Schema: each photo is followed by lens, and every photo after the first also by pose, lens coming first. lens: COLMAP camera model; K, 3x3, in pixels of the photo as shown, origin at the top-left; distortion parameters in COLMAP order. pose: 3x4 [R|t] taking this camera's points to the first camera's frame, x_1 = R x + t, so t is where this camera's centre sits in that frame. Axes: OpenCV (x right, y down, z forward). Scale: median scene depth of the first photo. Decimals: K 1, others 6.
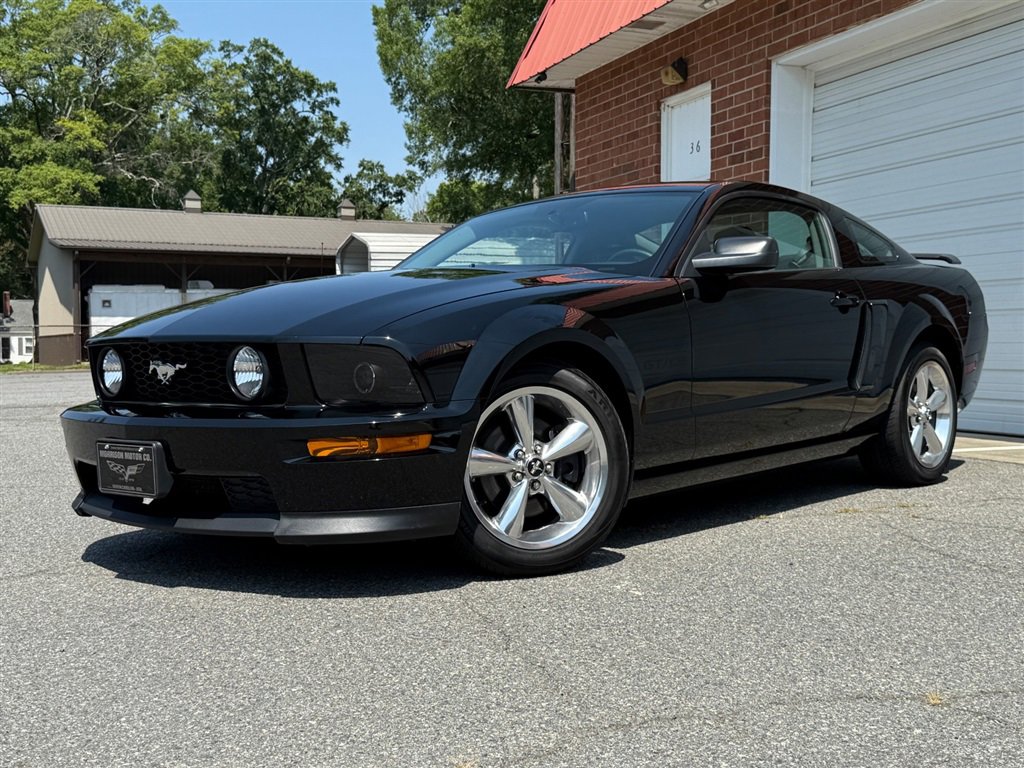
lens RADIAL K [[1229.8, 0, 501.5], [0, 1229.8, 353.9], [0, 0, 1]] dist [0.063860, 0.000000]
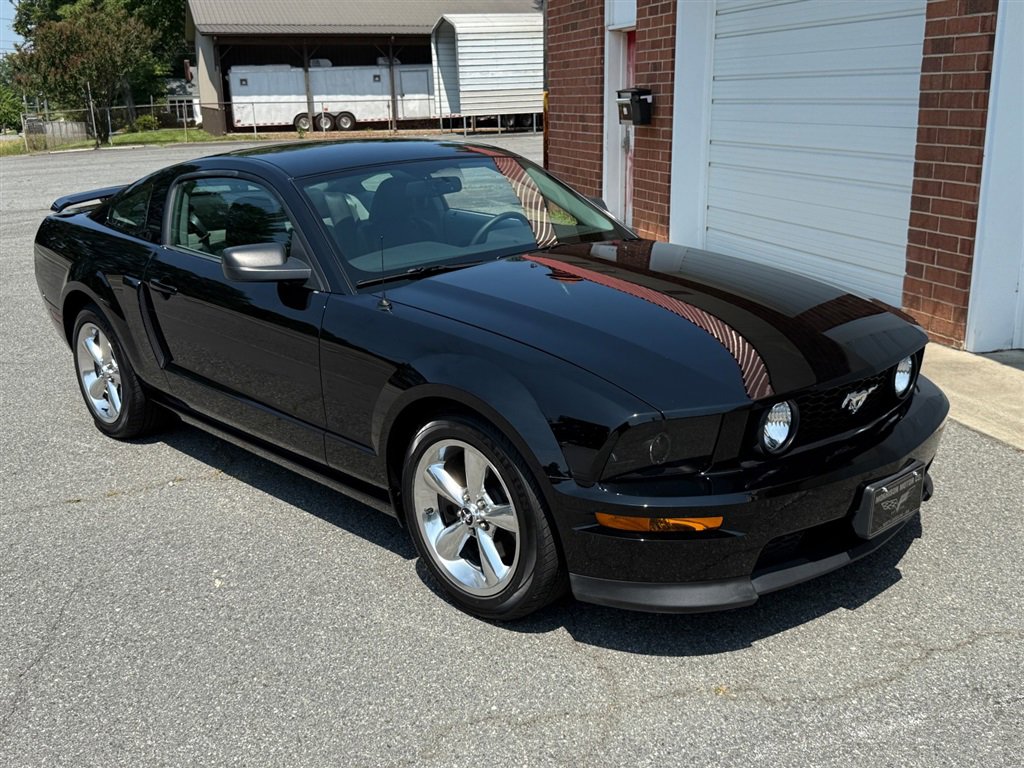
lens RADIAL K [[1025.4, 0, 504.0], [0, 1025.4, 362.3], [0, 0, 1]] dist [0.019933, 0.000000]
pose [[0.996128, -0.001063, -0.087908, 0.295390], [0.022013, 0.971090, 0.237695, -0.160081], [0.085114, -0.238710, 0.967354, 0.063553]]
